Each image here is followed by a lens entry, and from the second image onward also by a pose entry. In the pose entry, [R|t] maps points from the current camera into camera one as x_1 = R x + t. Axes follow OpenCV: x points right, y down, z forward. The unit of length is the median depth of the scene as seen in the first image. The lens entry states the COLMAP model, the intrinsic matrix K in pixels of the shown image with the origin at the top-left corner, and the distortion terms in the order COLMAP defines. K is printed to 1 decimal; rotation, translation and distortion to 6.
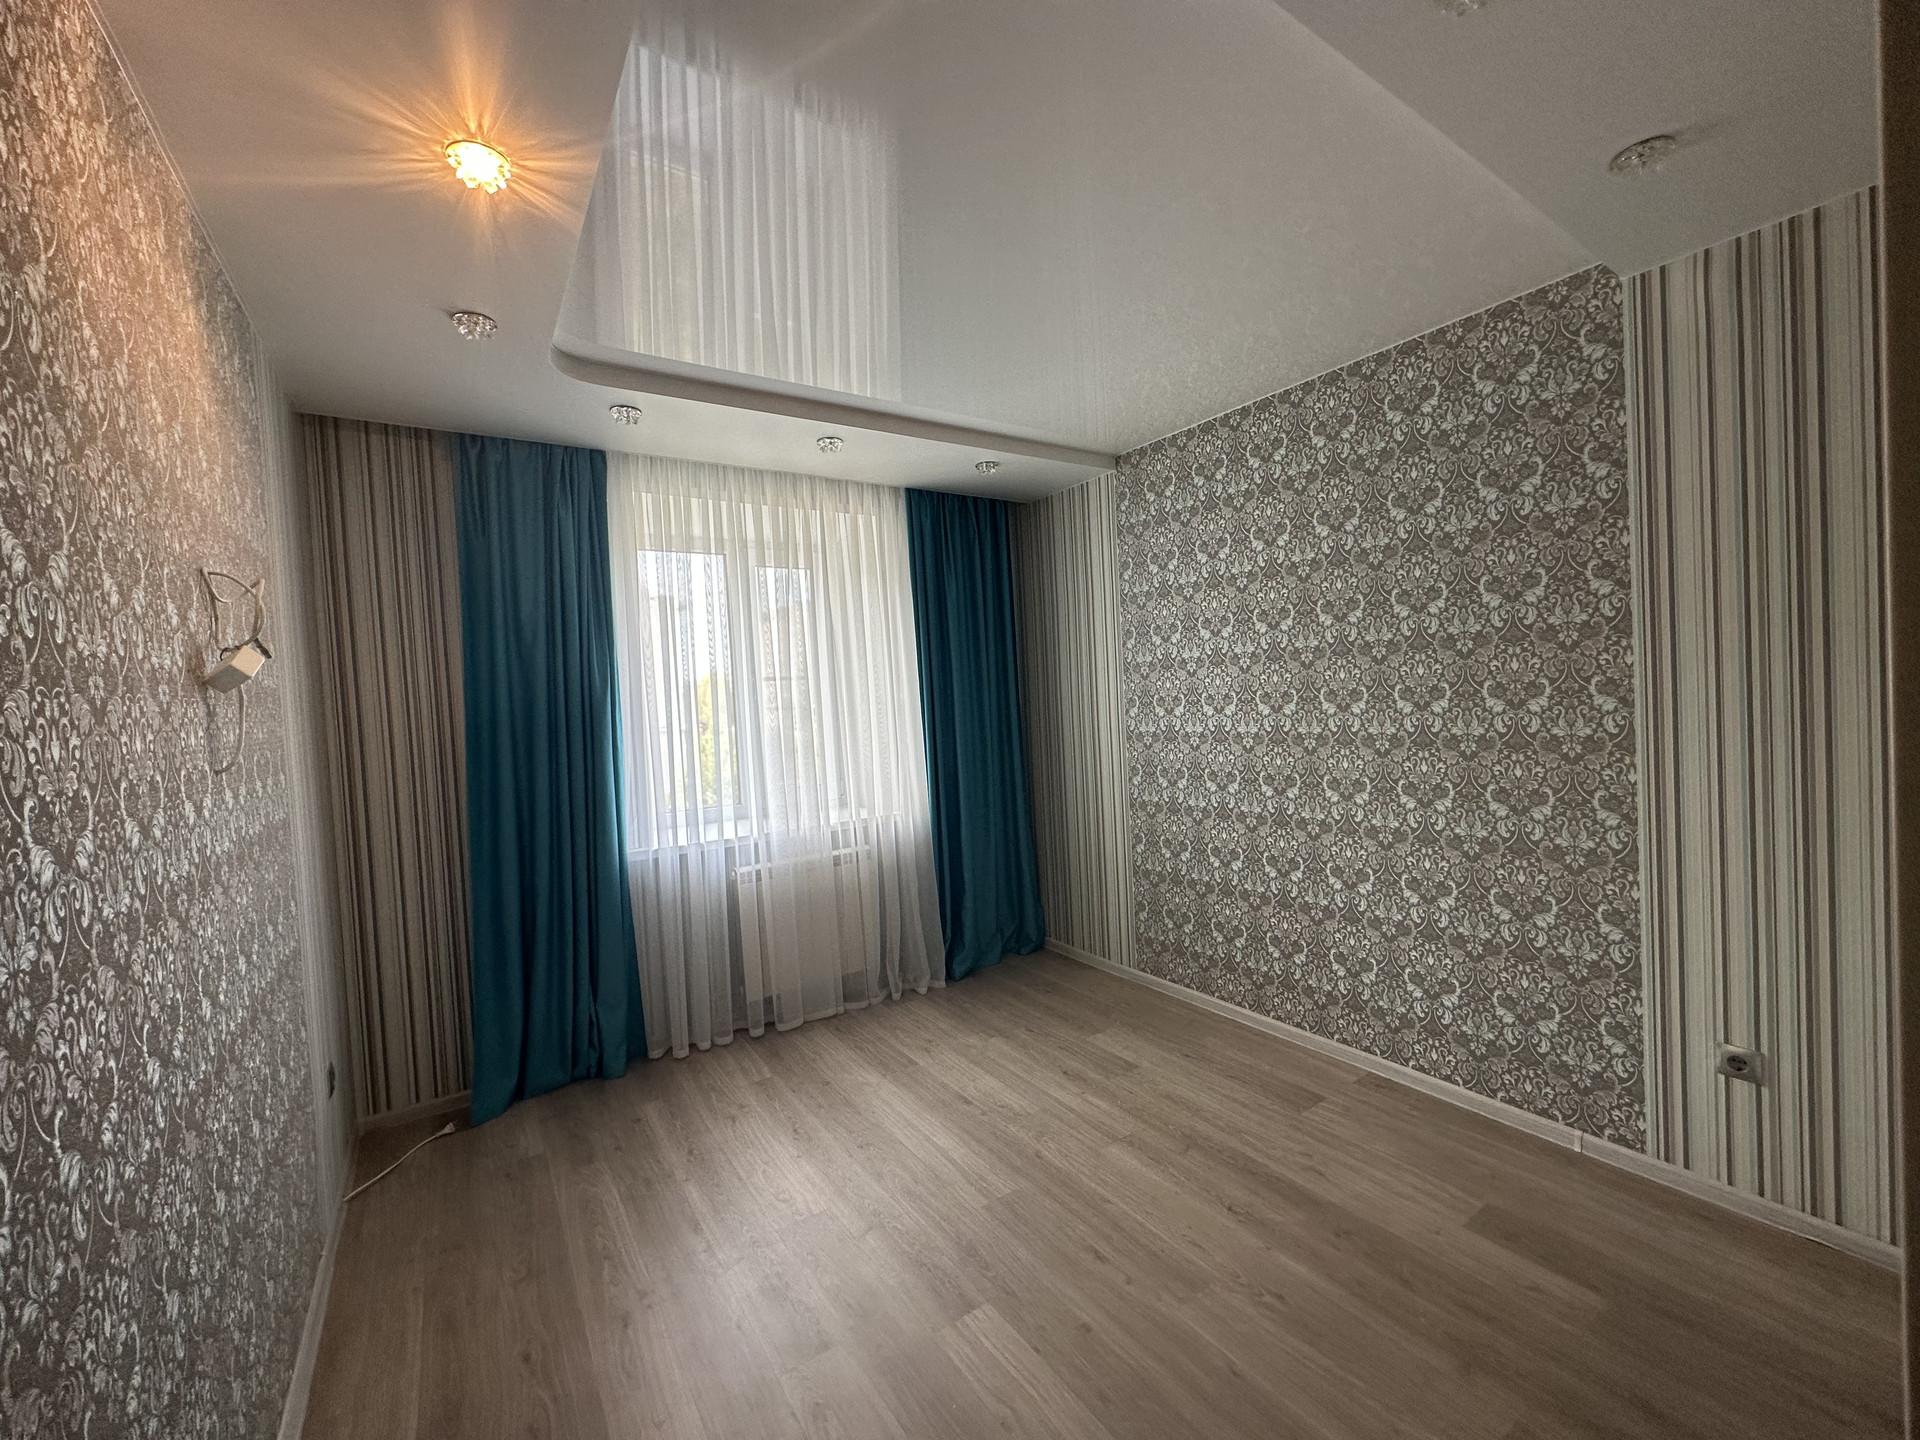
lens RADIAL K [[776.6, 0, 960.0], [0, 776.6, 720.0], [0, 0, 1]] dist [-0.019599, -0.000048]
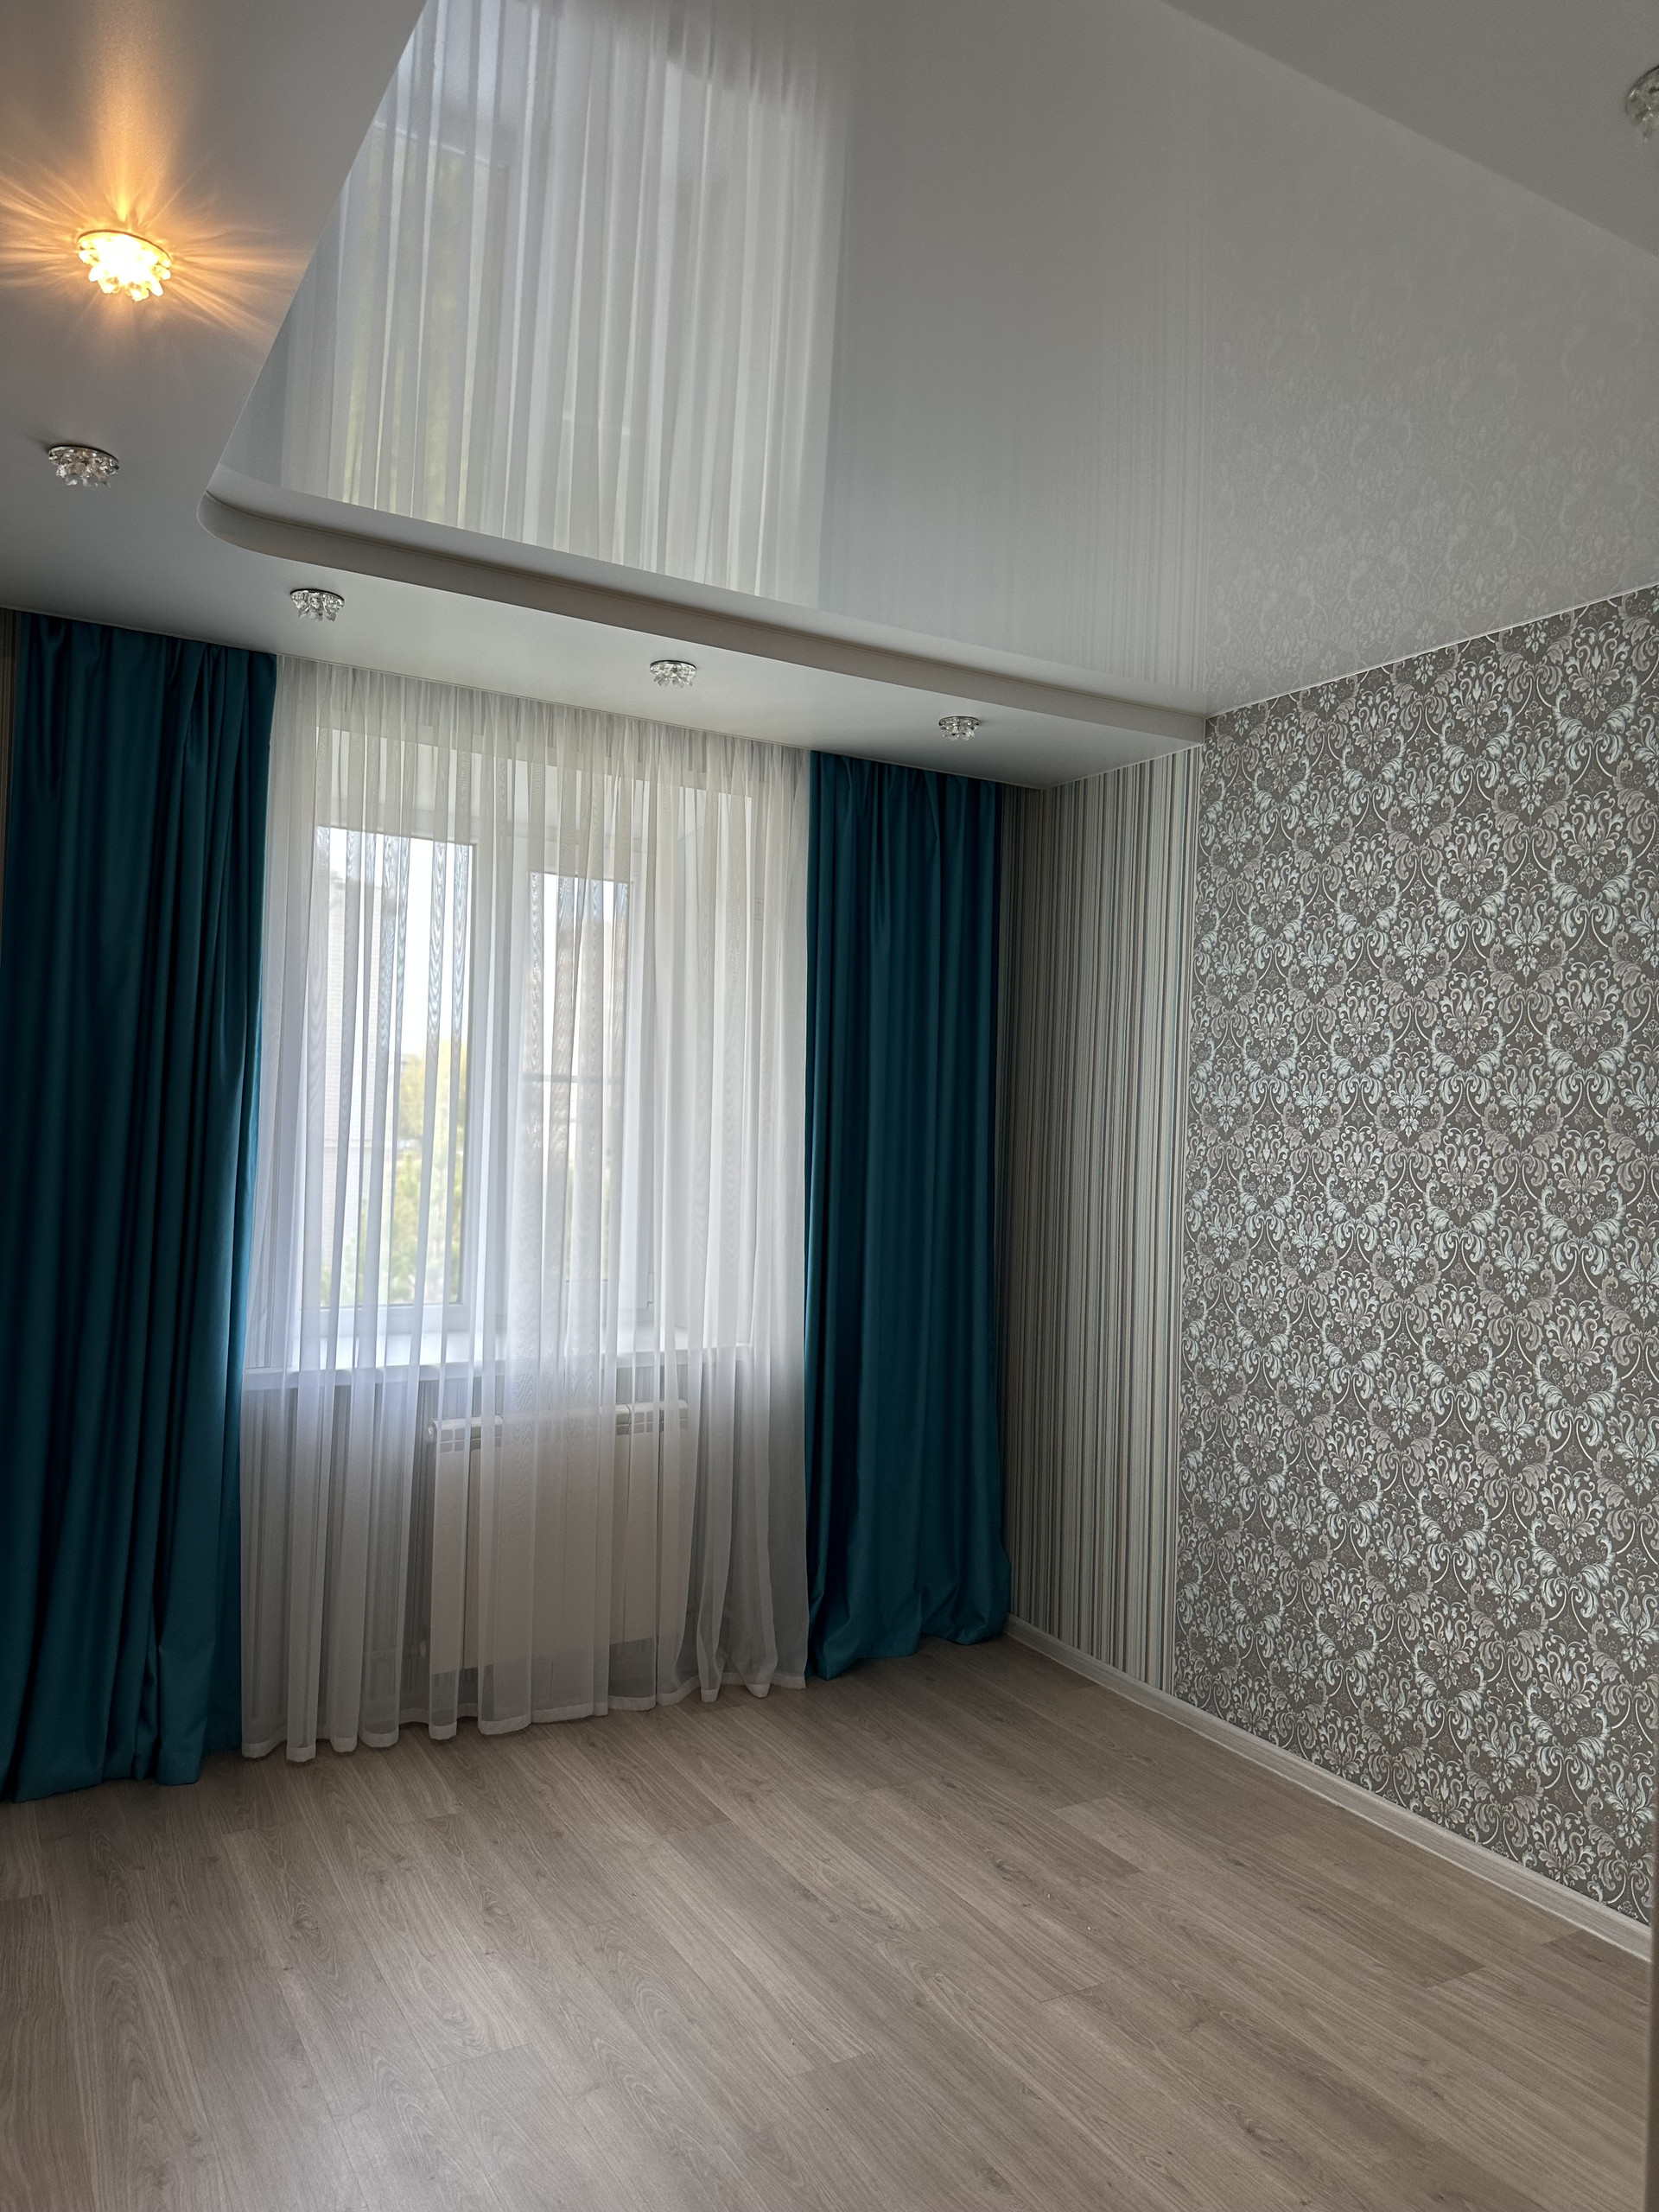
lens RADIAL K [[1584.3, 0, 829.5], [0, 1584.3, 1106.0], [0, 0, 1]] dist [0.028631, -0.067256]
pose [[0.994066, 0.084587, -0.068388, 0.046696], [-0.087274, 0.995486, -0.037297, -0.012403], [0.064925, 0.043044, 0.996961, -0.110802]]
